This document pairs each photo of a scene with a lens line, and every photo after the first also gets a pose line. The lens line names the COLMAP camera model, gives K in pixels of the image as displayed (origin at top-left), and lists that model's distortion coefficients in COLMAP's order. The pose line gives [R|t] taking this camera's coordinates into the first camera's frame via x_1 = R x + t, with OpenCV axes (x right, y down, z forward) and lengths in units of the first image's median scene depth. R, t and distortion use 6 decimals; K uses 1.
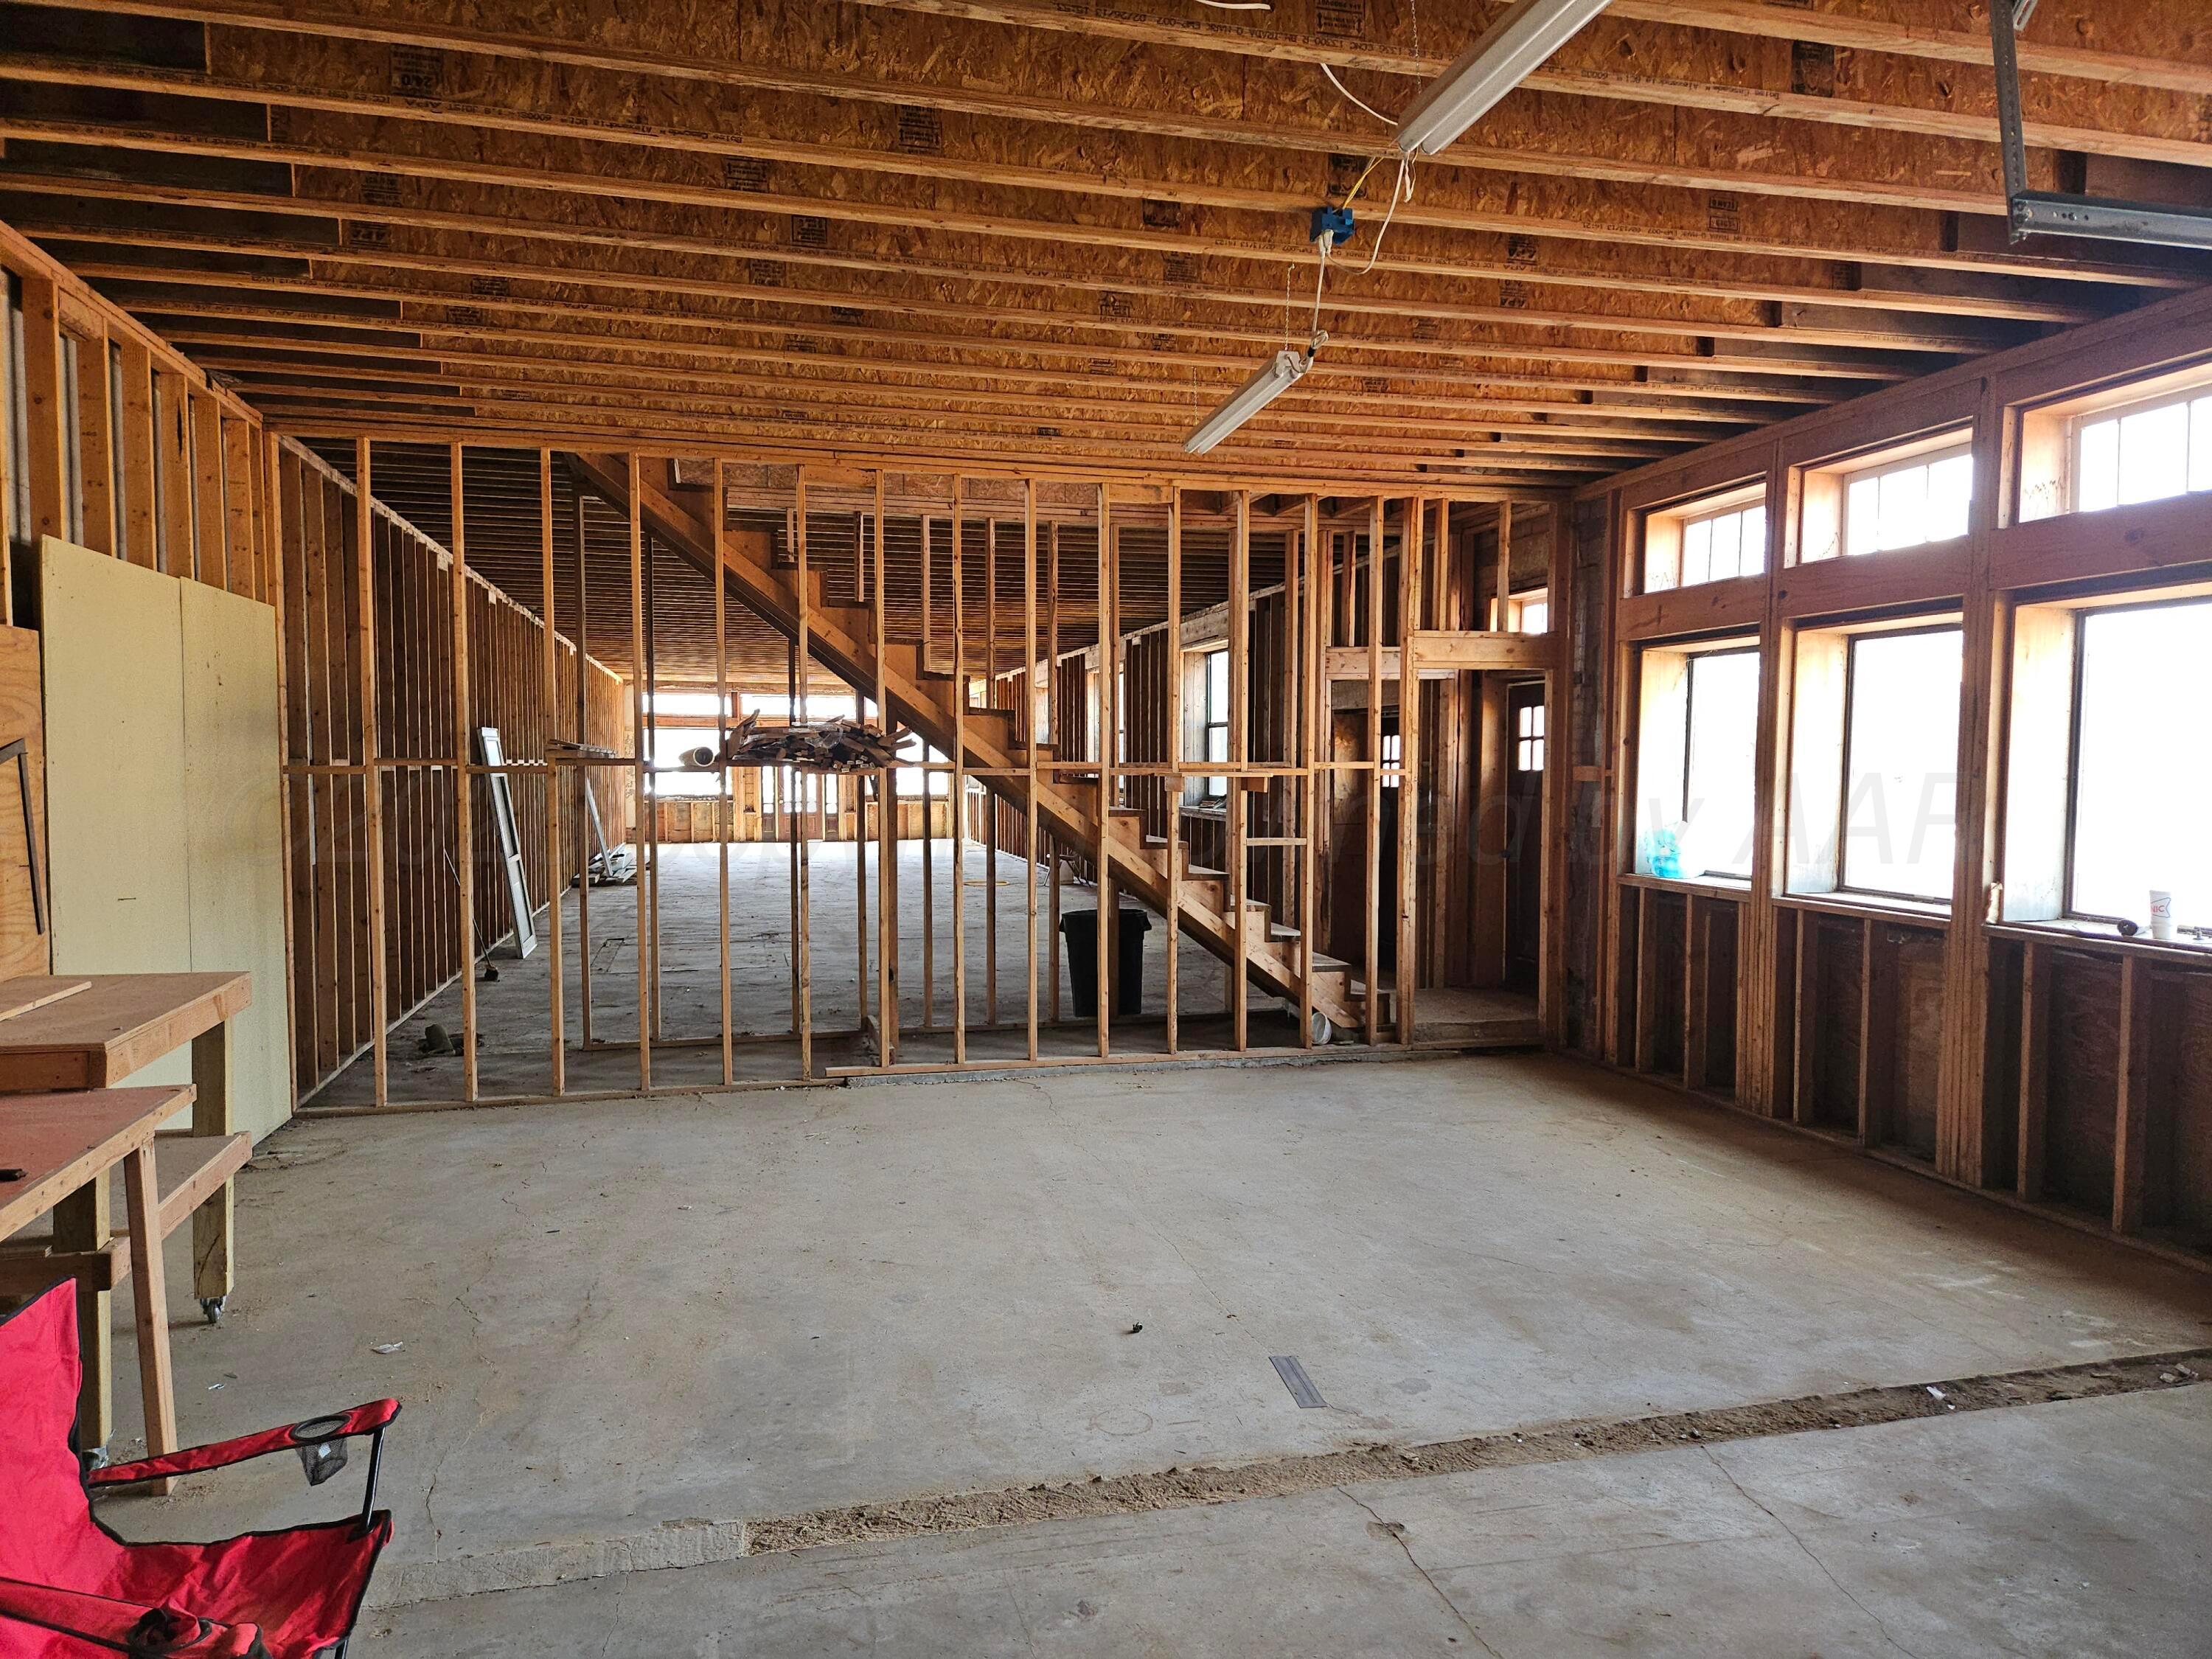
lens RADIAL K [[1480.9, 0, 1100.3], [0, 1480.9, 831.6], [0, 0, 1]] dist [0.073588, -0.062623]
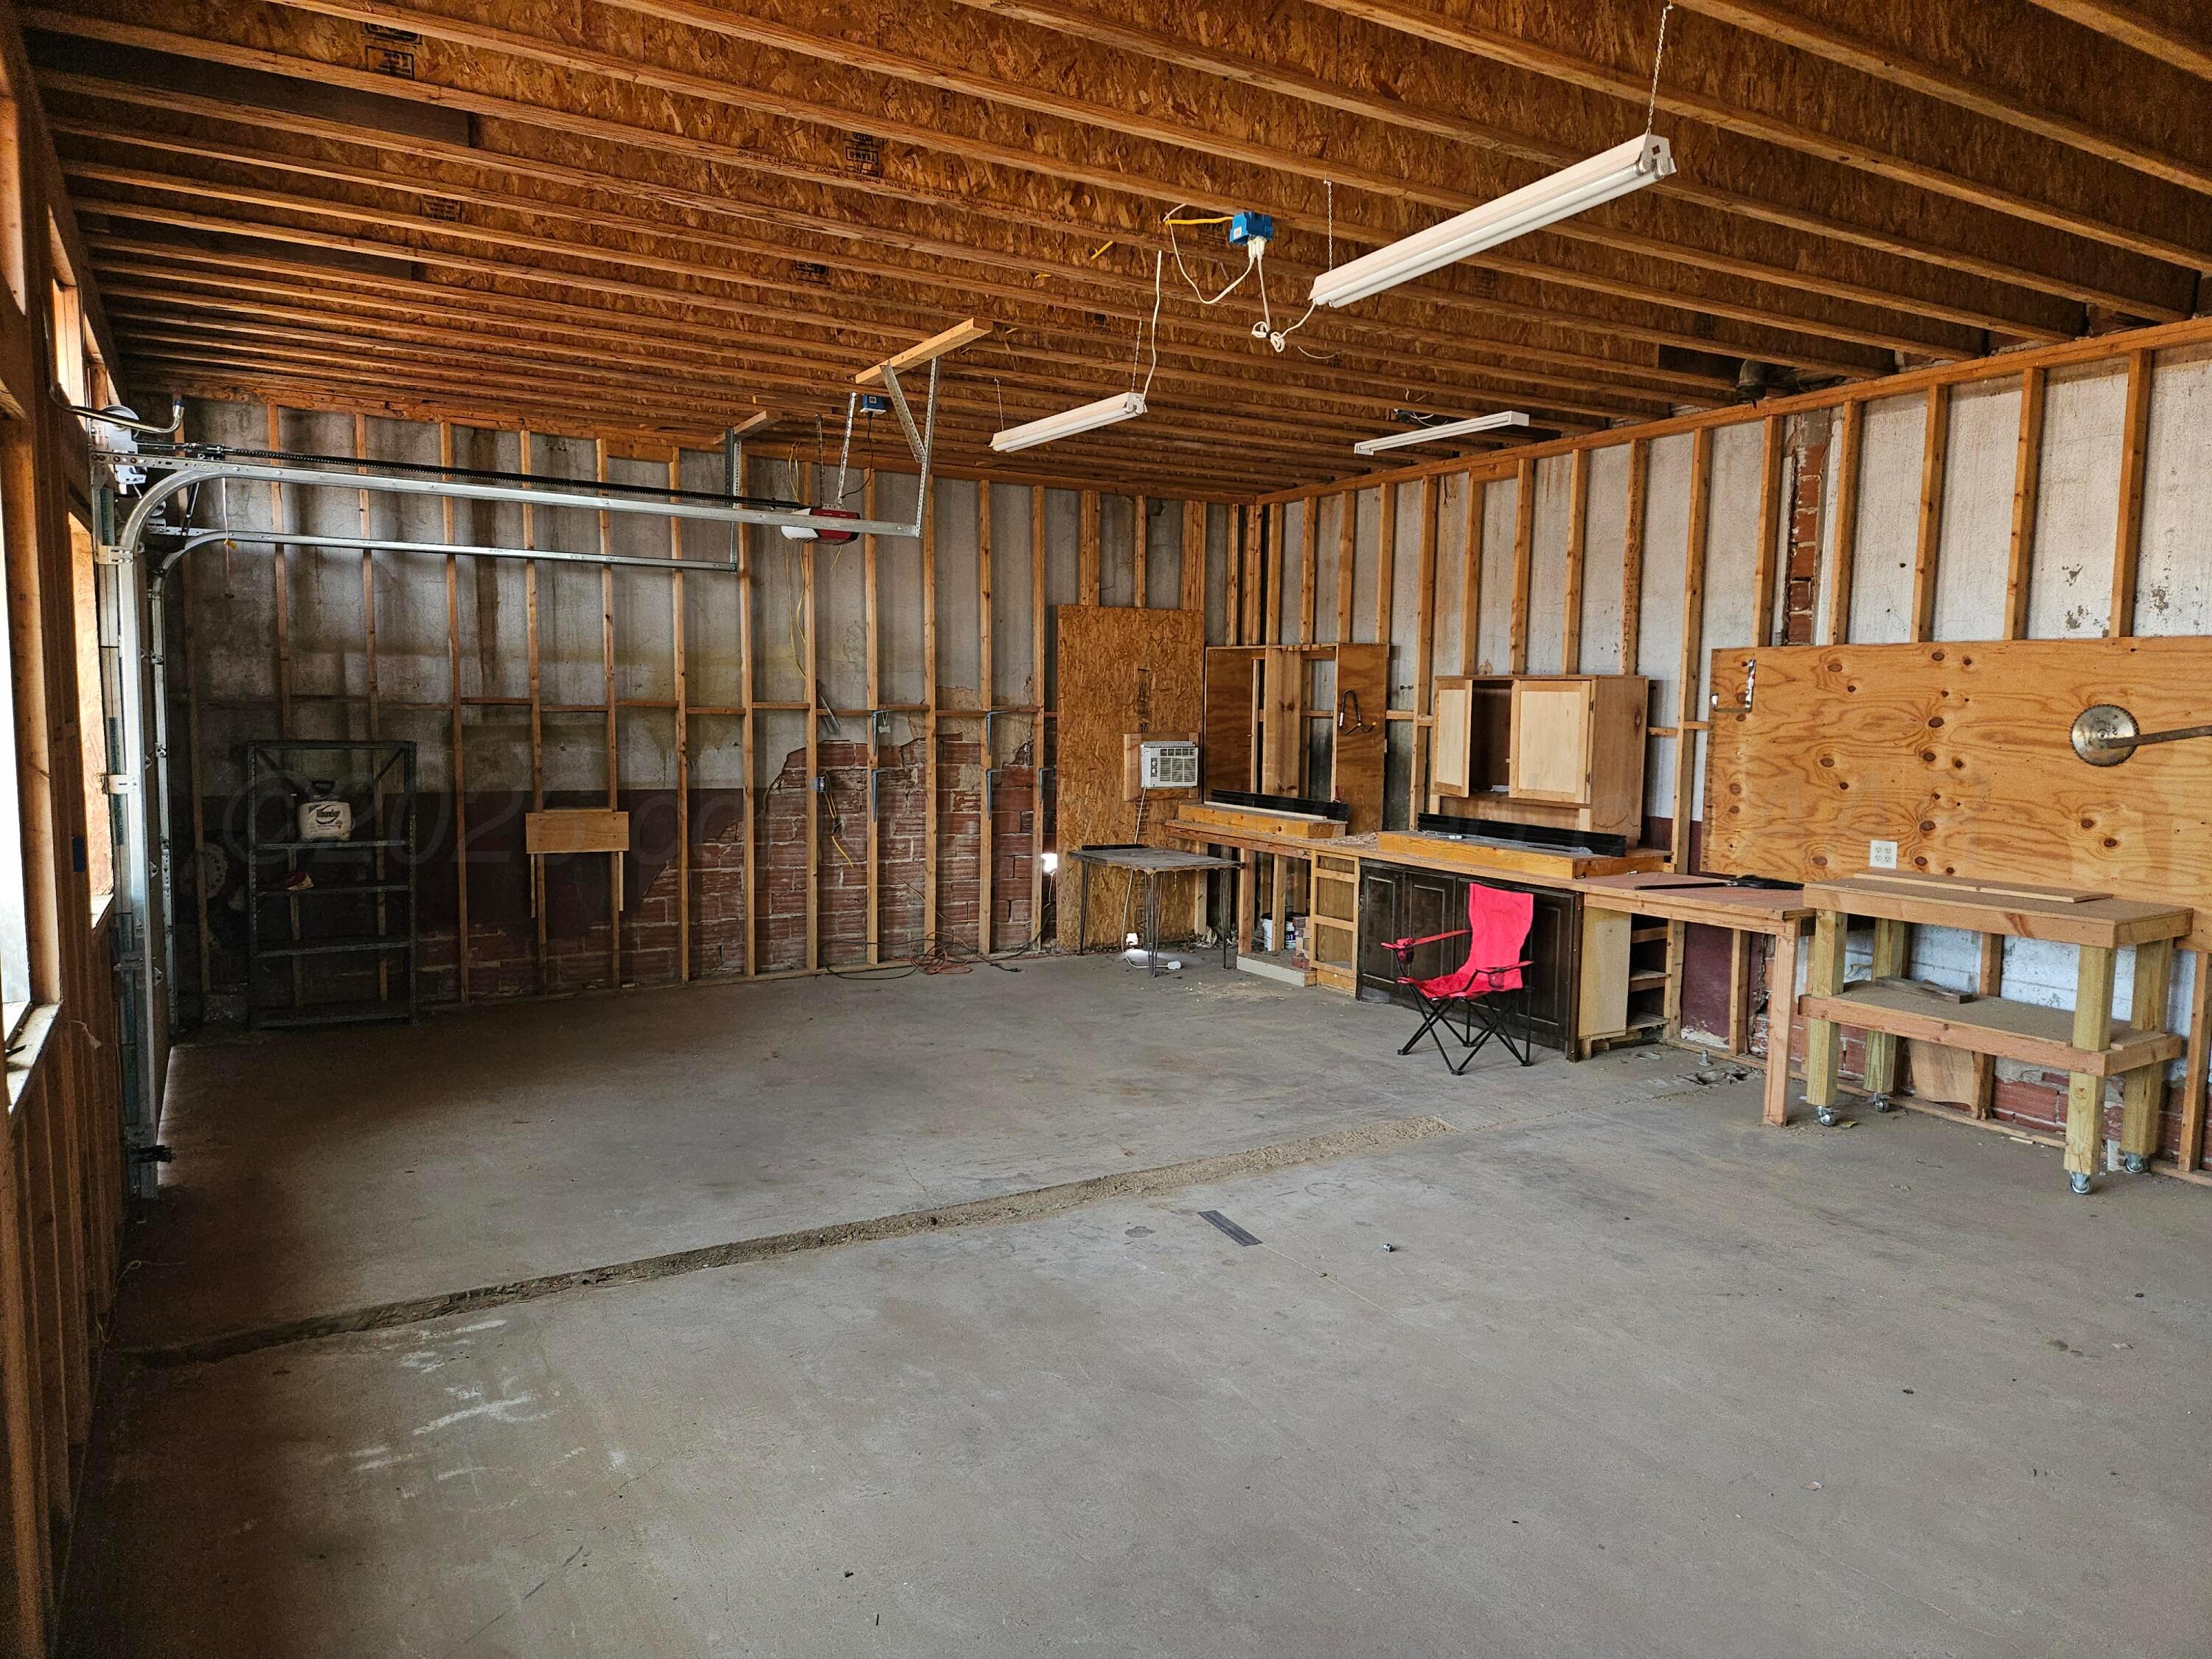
lens RADIAL K [[1480.9, 0, 1117.7], [0, 1480.9, 842.9], [0, 0, 1]] dist [0.073588, -0.062623]
pose [[-0.958855, 0.012285, -0.283631, 0.536326], [-0.030707, 0.988714, 0.146636, -0.119324], [0.282232, 0.149312, -0.947656, 1.987608]]
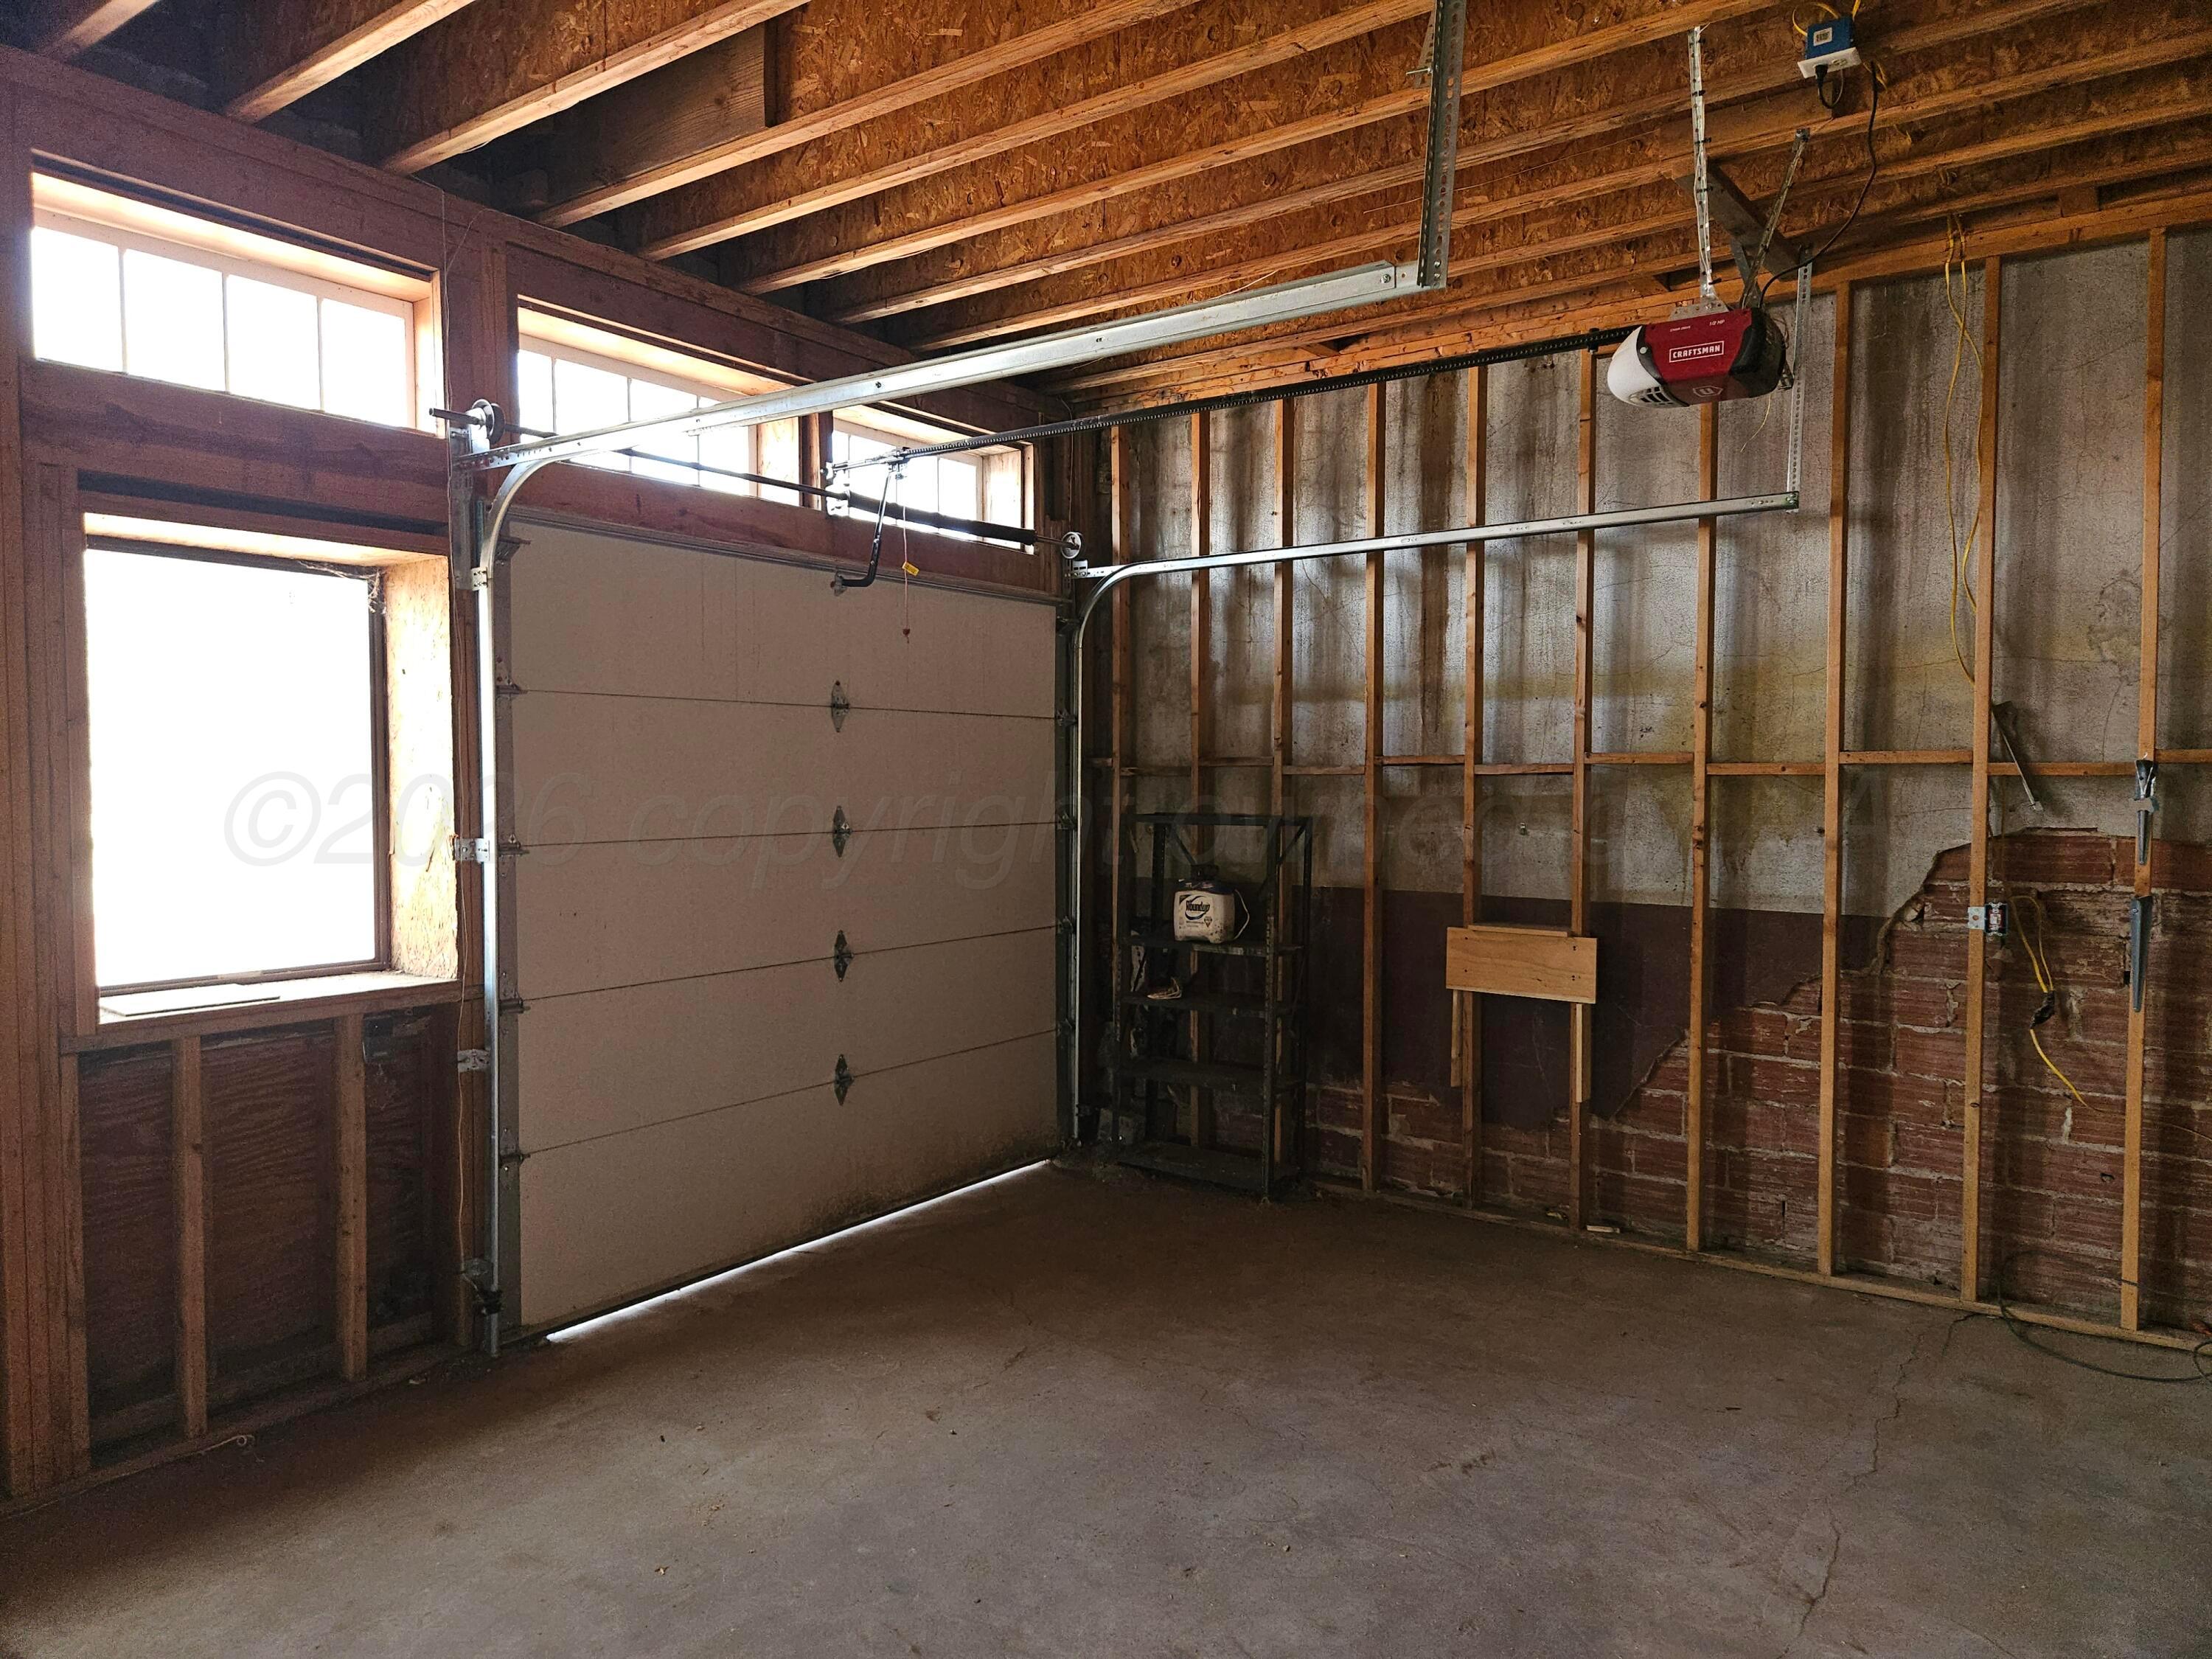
lens RADIAL K [[1480.9, 0, 1109.3], [0, 1480.9, 827.1], [0, 0, 1]] dist [0.073588, -0.062623]
pose [[-0.634674, -0.030143, 0.772192, -0.056535], [0.041321, 0.996486, 0.072861, -0.043319], [-0.771674, 0.078151, -0.631198, 0.989646]]
